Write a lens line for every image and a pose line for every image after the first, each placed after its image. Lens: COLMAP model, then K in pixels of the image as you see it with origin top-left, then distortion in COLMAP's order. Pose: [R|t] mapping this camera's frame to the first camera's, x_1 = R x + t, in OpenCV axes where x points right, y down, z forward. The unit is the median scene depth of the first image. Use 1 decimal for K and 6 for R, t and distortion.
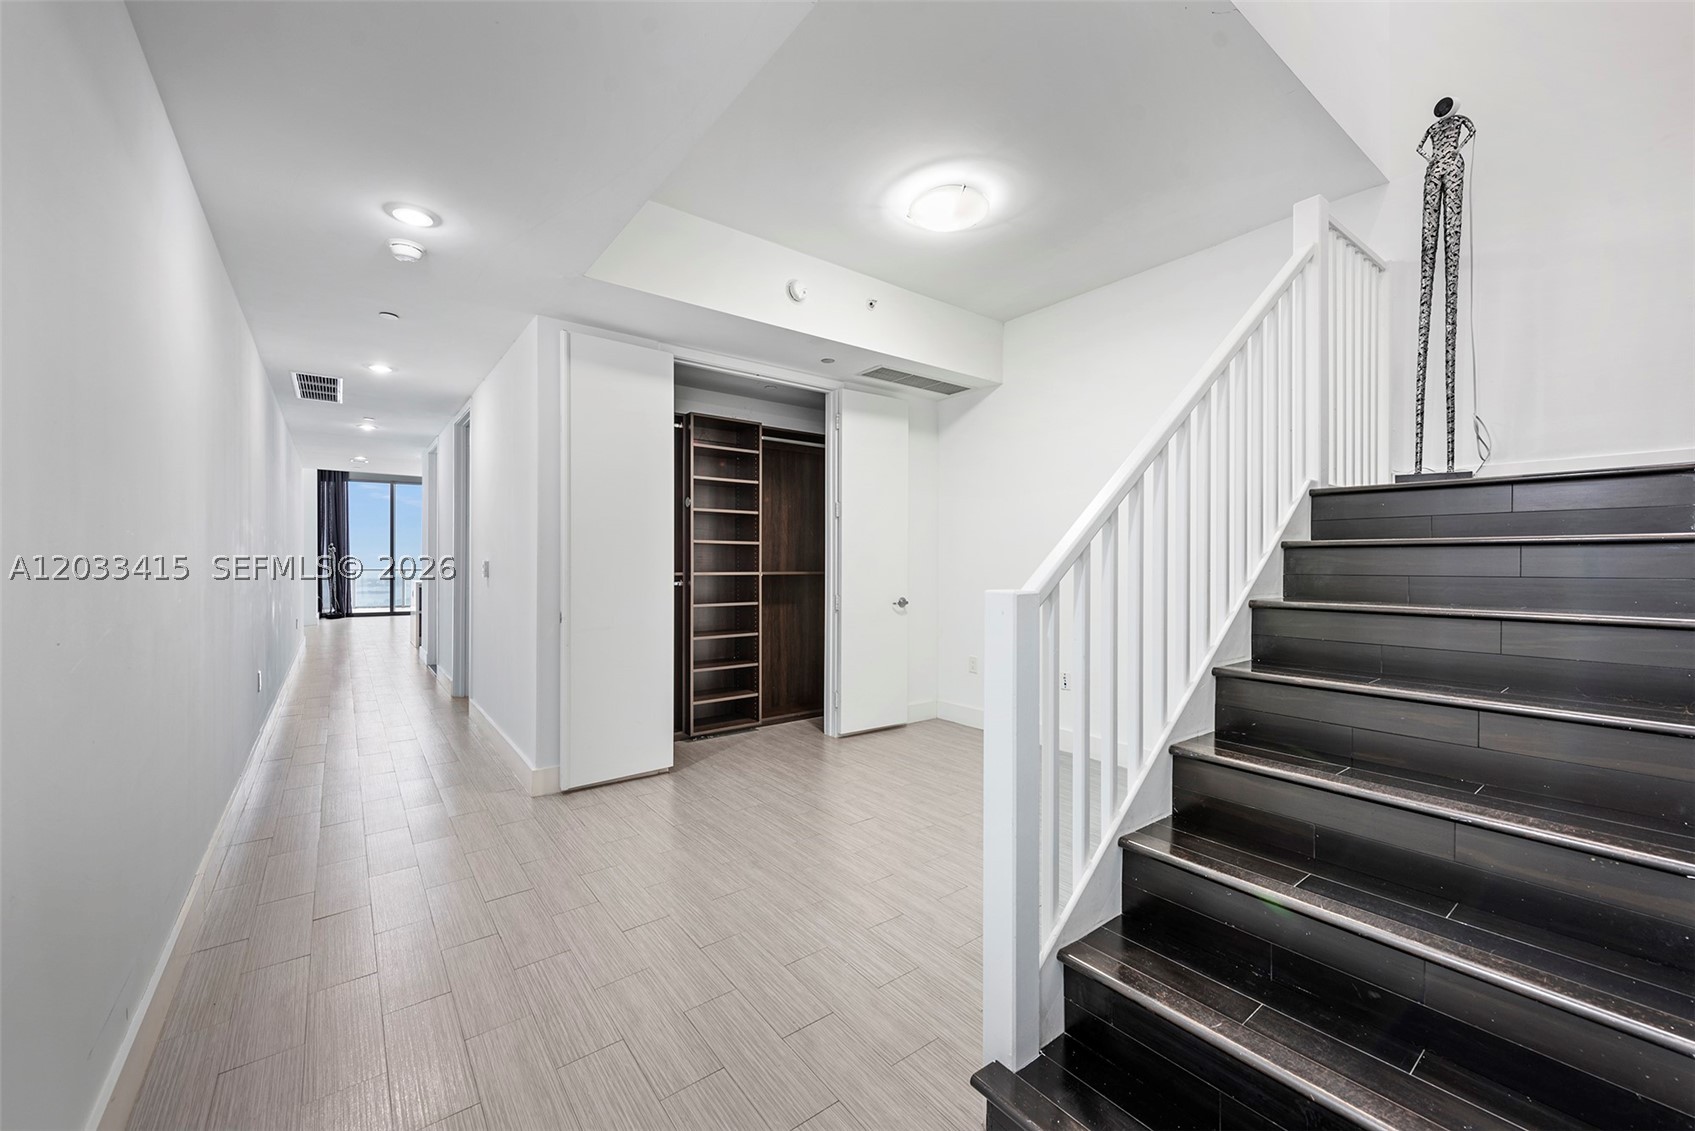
lens RADIAL K [[678.1, 0, 850.1], [0, 678.1, 564.2], [0, 0, 1]] dist [0.015526, -0.004227]
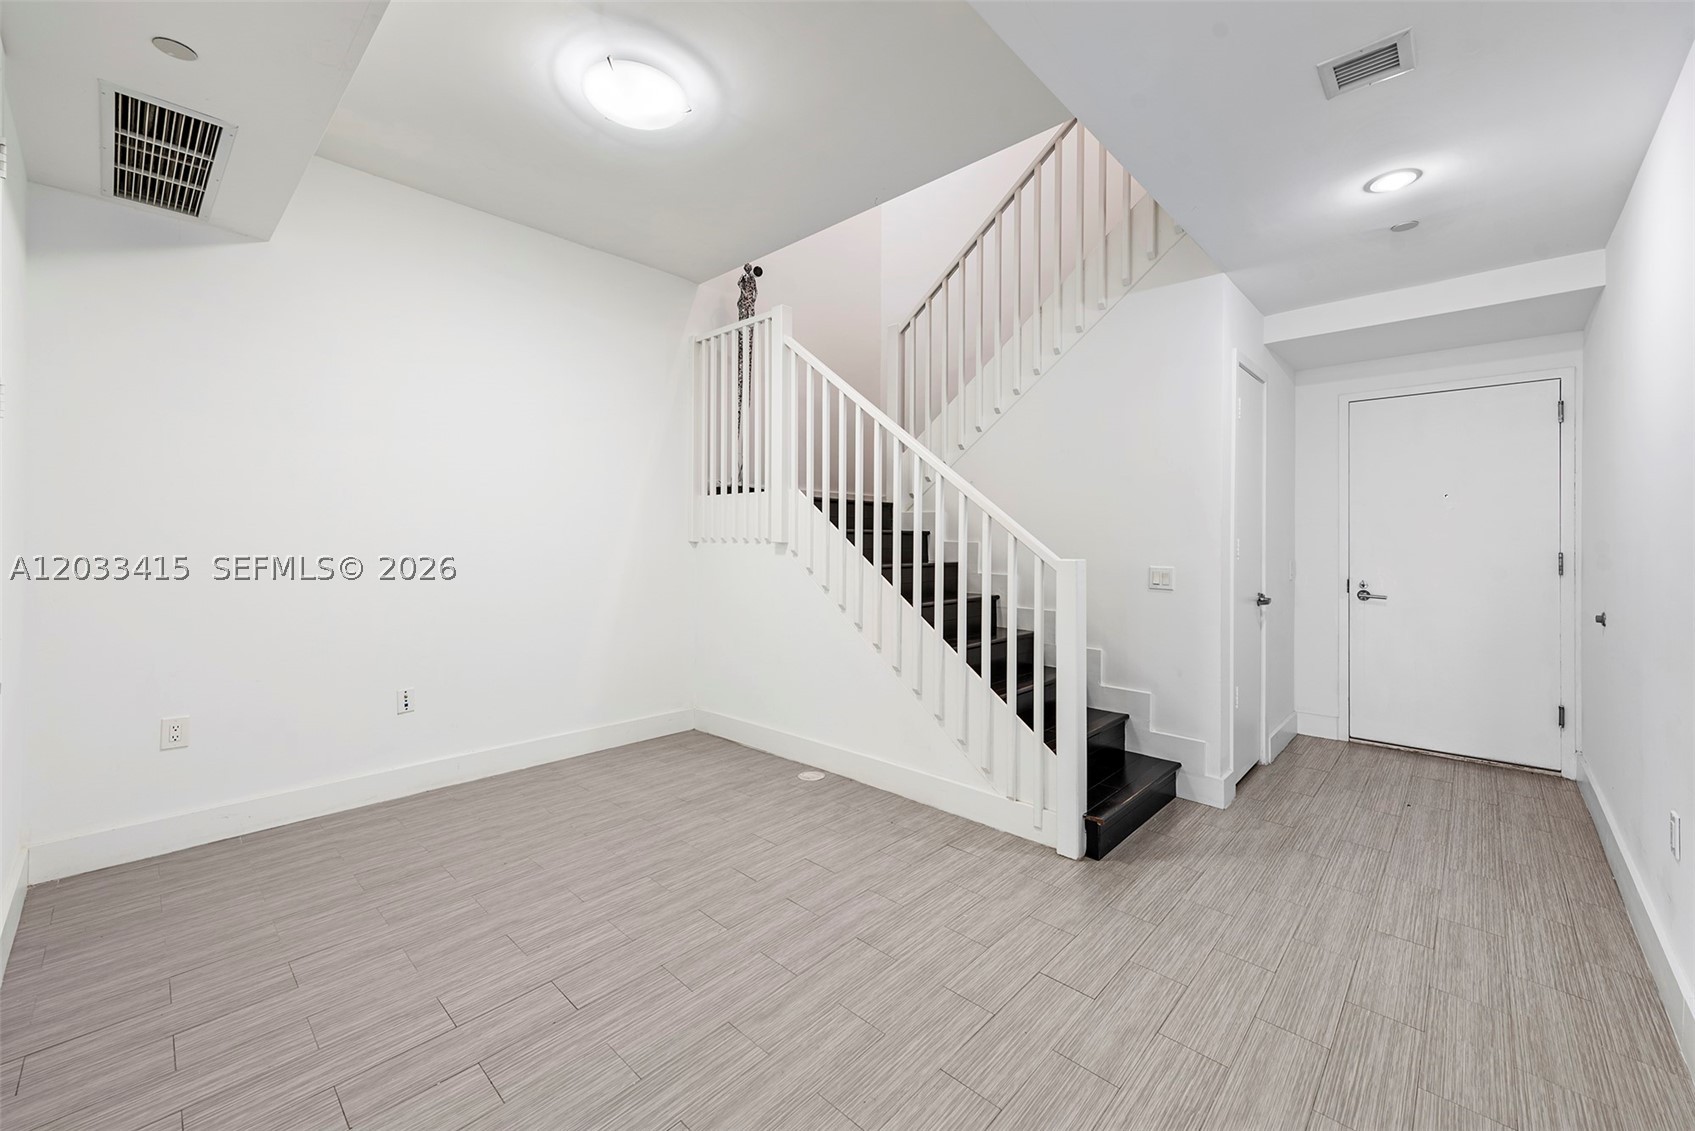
lens RADIAL K [[678.1, 0, 848.2], [0, 678.1, 549.0], [0, 0, 1]] dist [0.015526, -0.004227]
pose [[-0.176487, -0.017603, 0.984145, -0.878785], [-0.000614, 0.999842, 0.017774, -0.011276], [-0.984303, 0.002532, -0.176470, 1.170408]]
